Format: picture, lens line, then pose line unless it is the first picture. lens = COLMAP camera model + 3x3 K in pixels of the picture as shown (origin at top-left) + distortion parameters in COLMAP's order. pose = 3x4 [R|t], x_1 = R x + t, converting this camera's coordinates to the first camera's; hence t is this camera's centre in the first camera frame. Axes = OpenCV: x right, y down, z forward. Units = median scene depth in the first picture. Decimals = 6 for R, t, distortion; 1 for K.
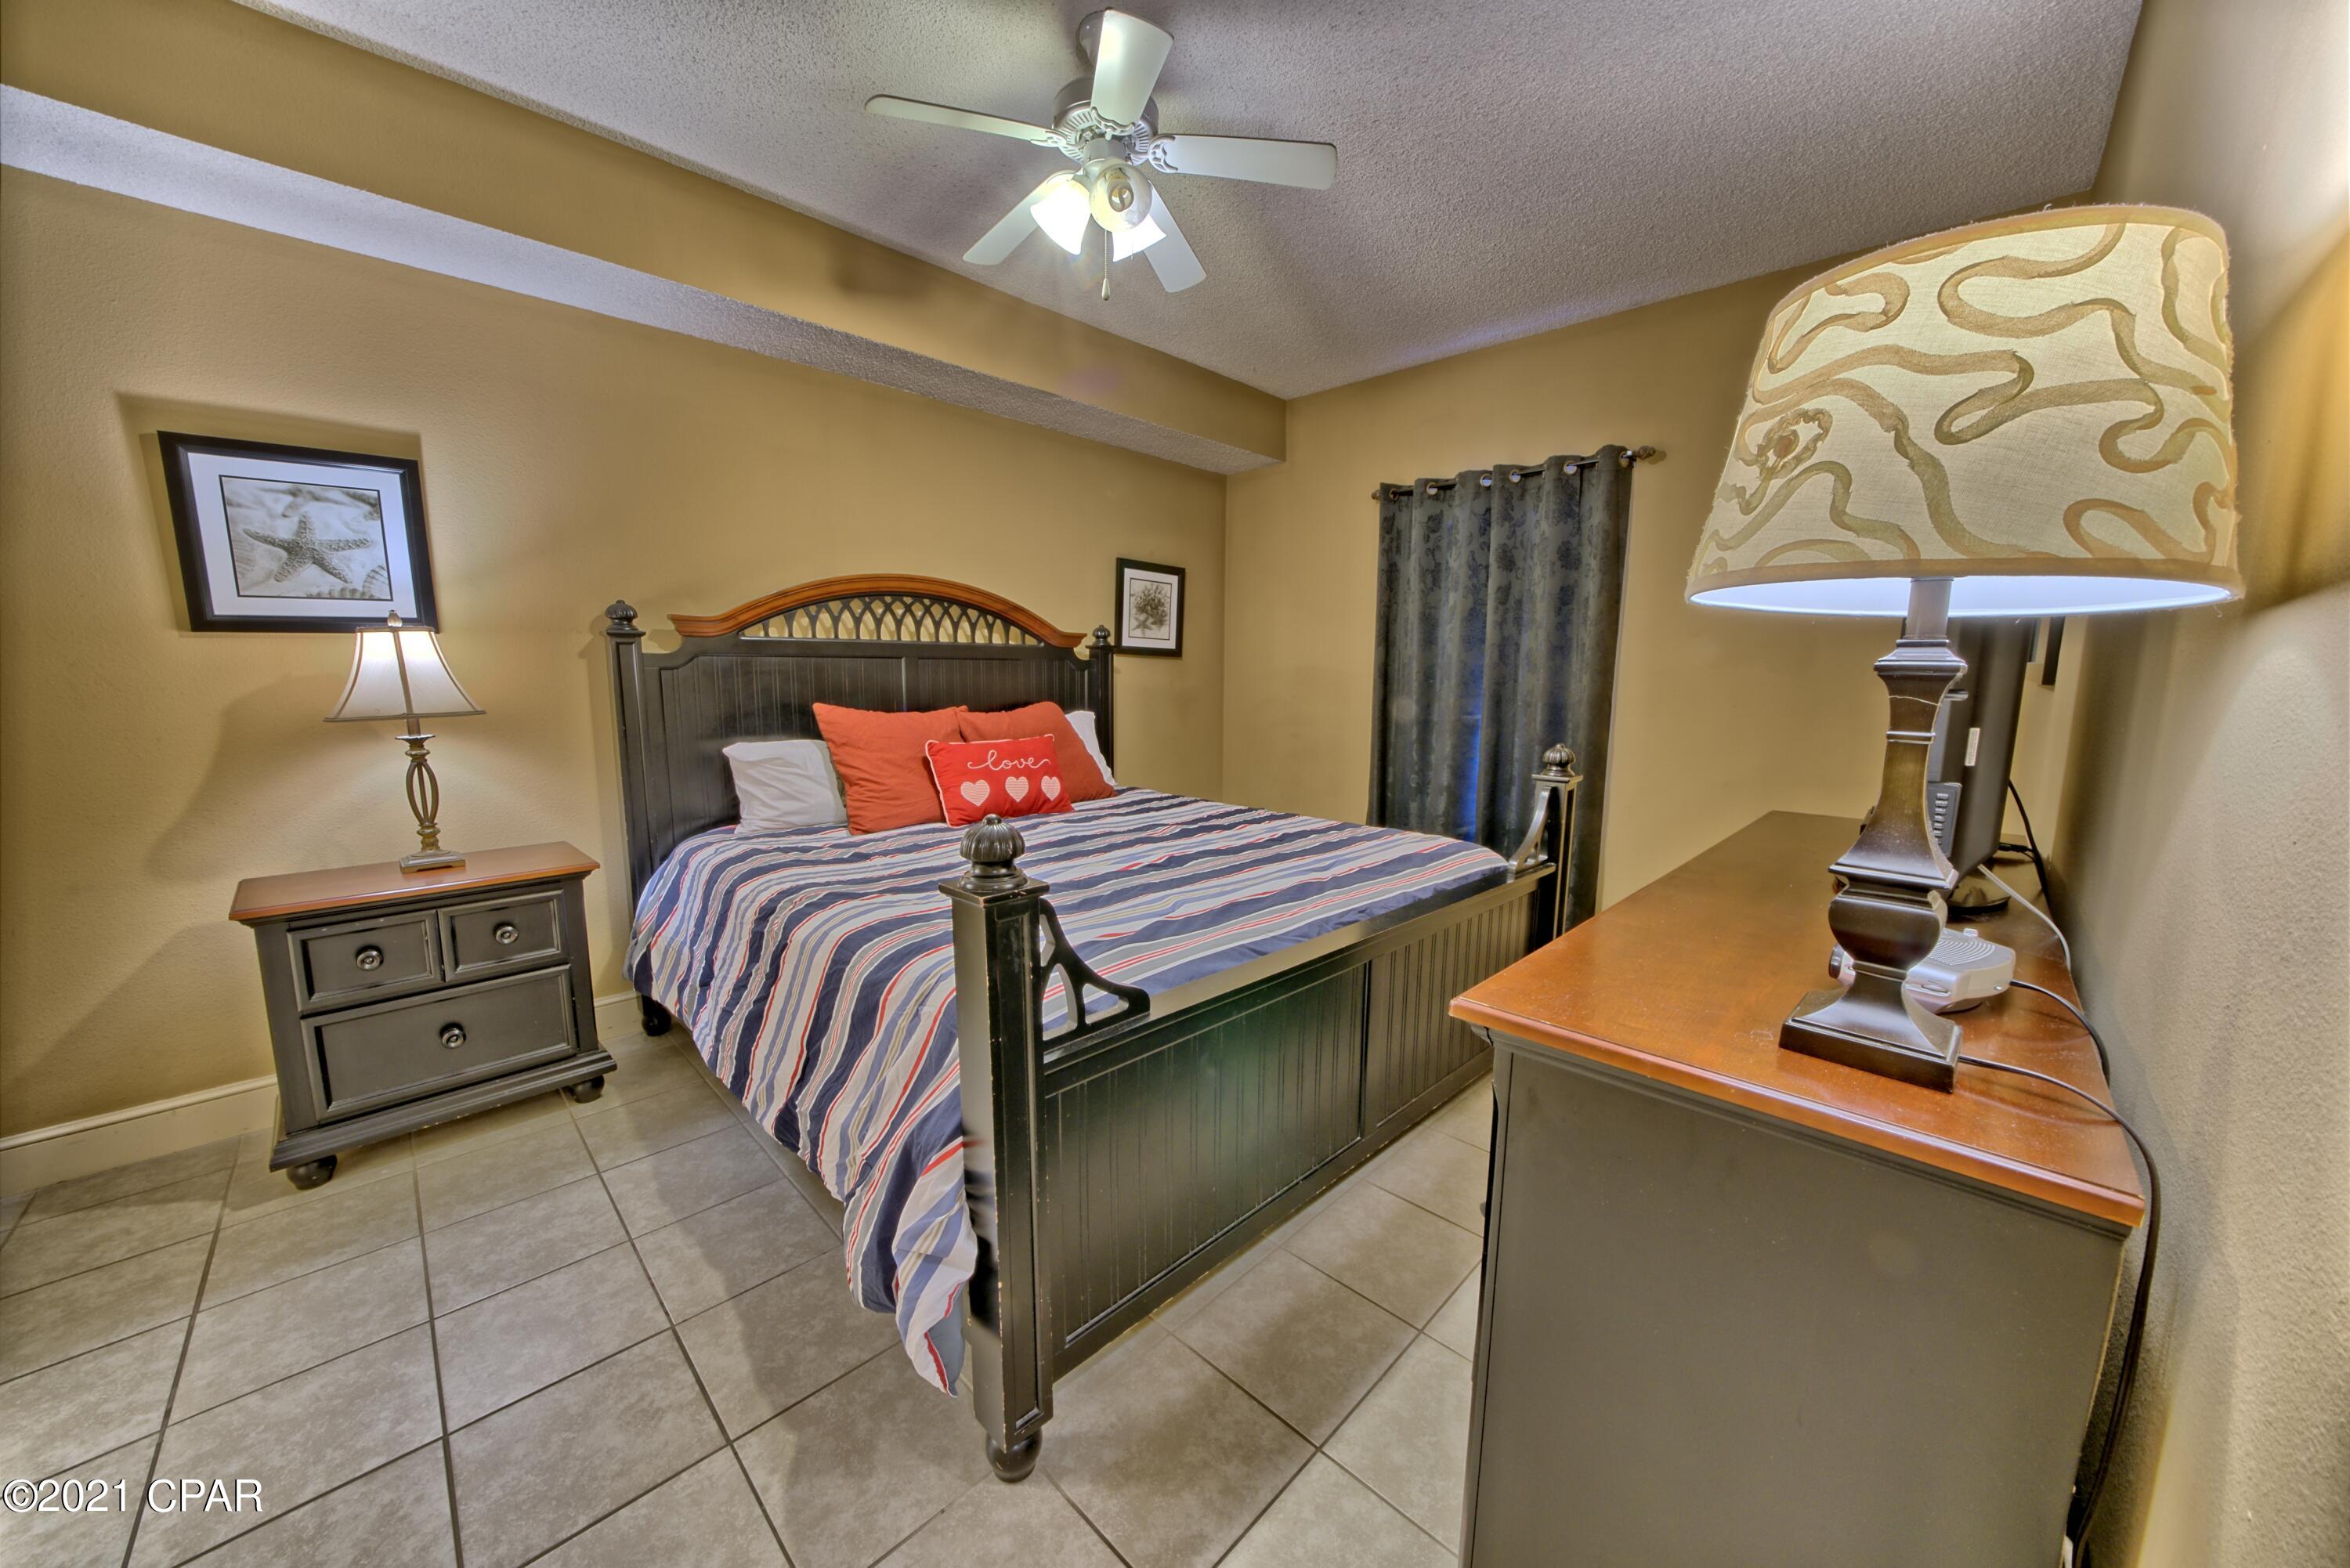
lens RADIAL K [[812.3, 0, 1169.5], [0, 812.3, 781.8], [0, 0, 1]] dist [-0.021276, 0.000231]
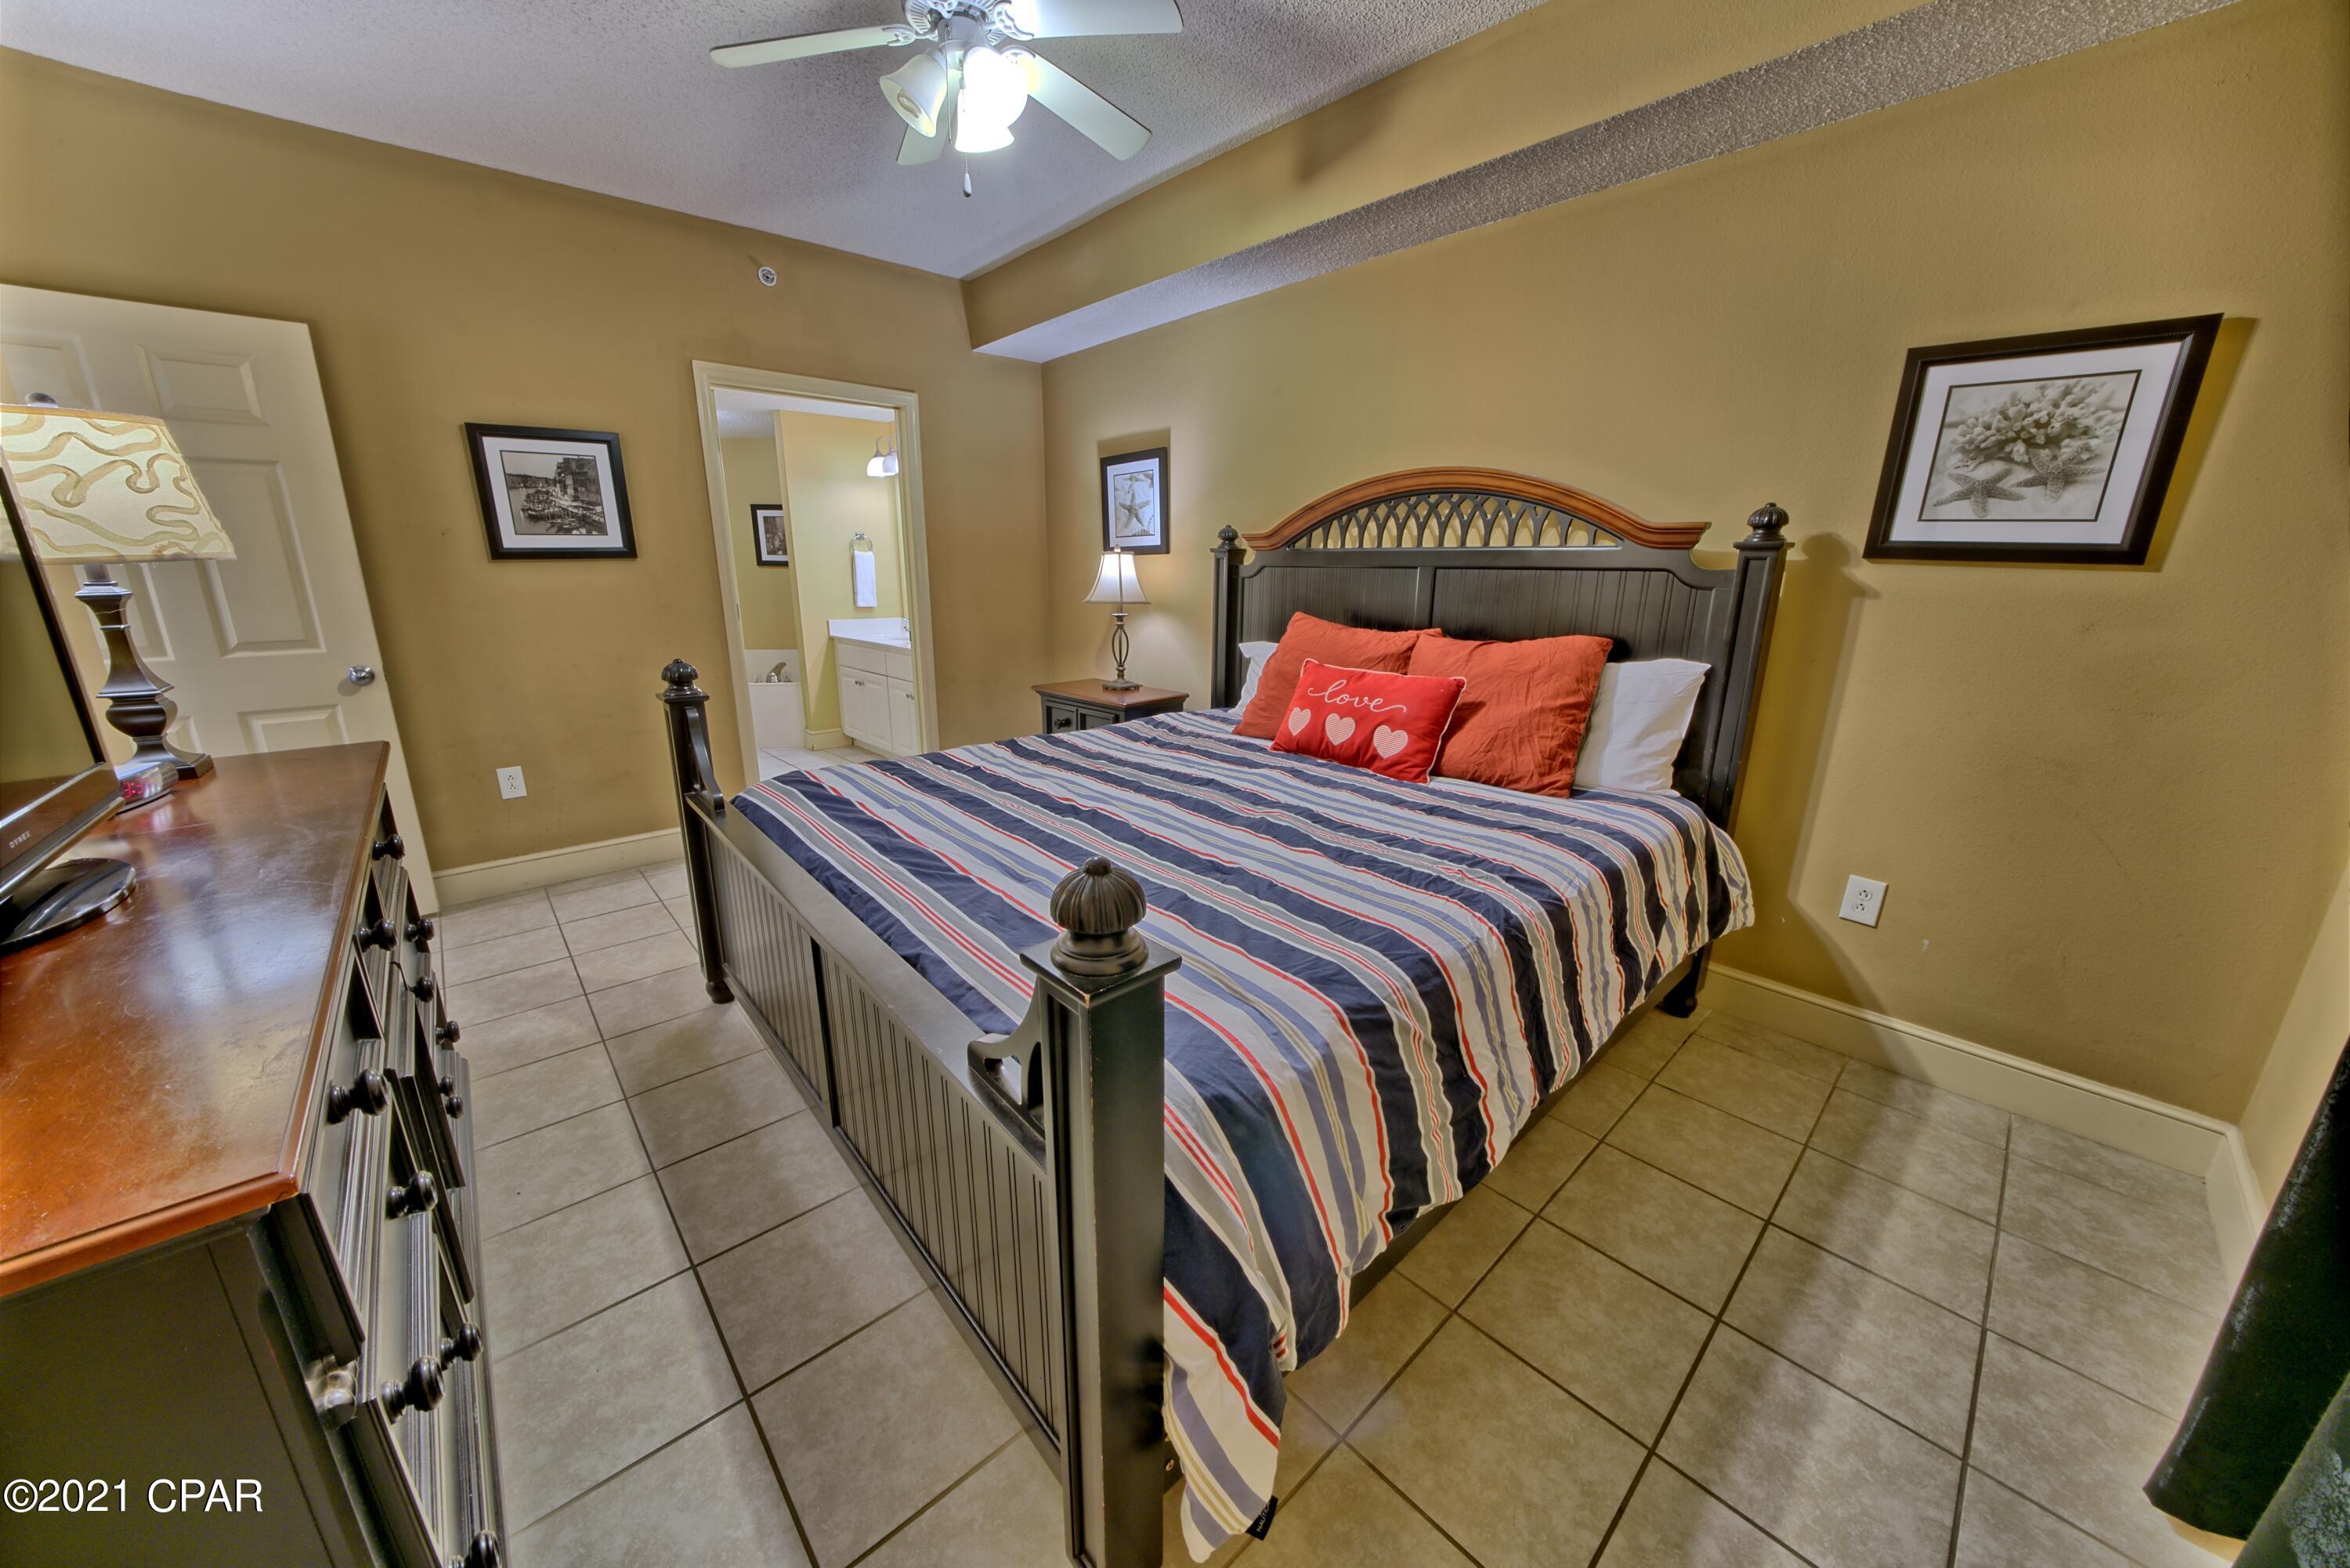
lens RADIAL K [[817.8, 0, 1170.4], [0, 817.8, 787.0], [0, 0, 1]] dist [-0.015882, 0.000444]
pose [[-0.048477, 0.258292, -0.964850, 0.563420], [-0.139762, 0.954728, 0.262604, -0.114988], [0.988998, 0.147580, -0.010183, 0.739396]]
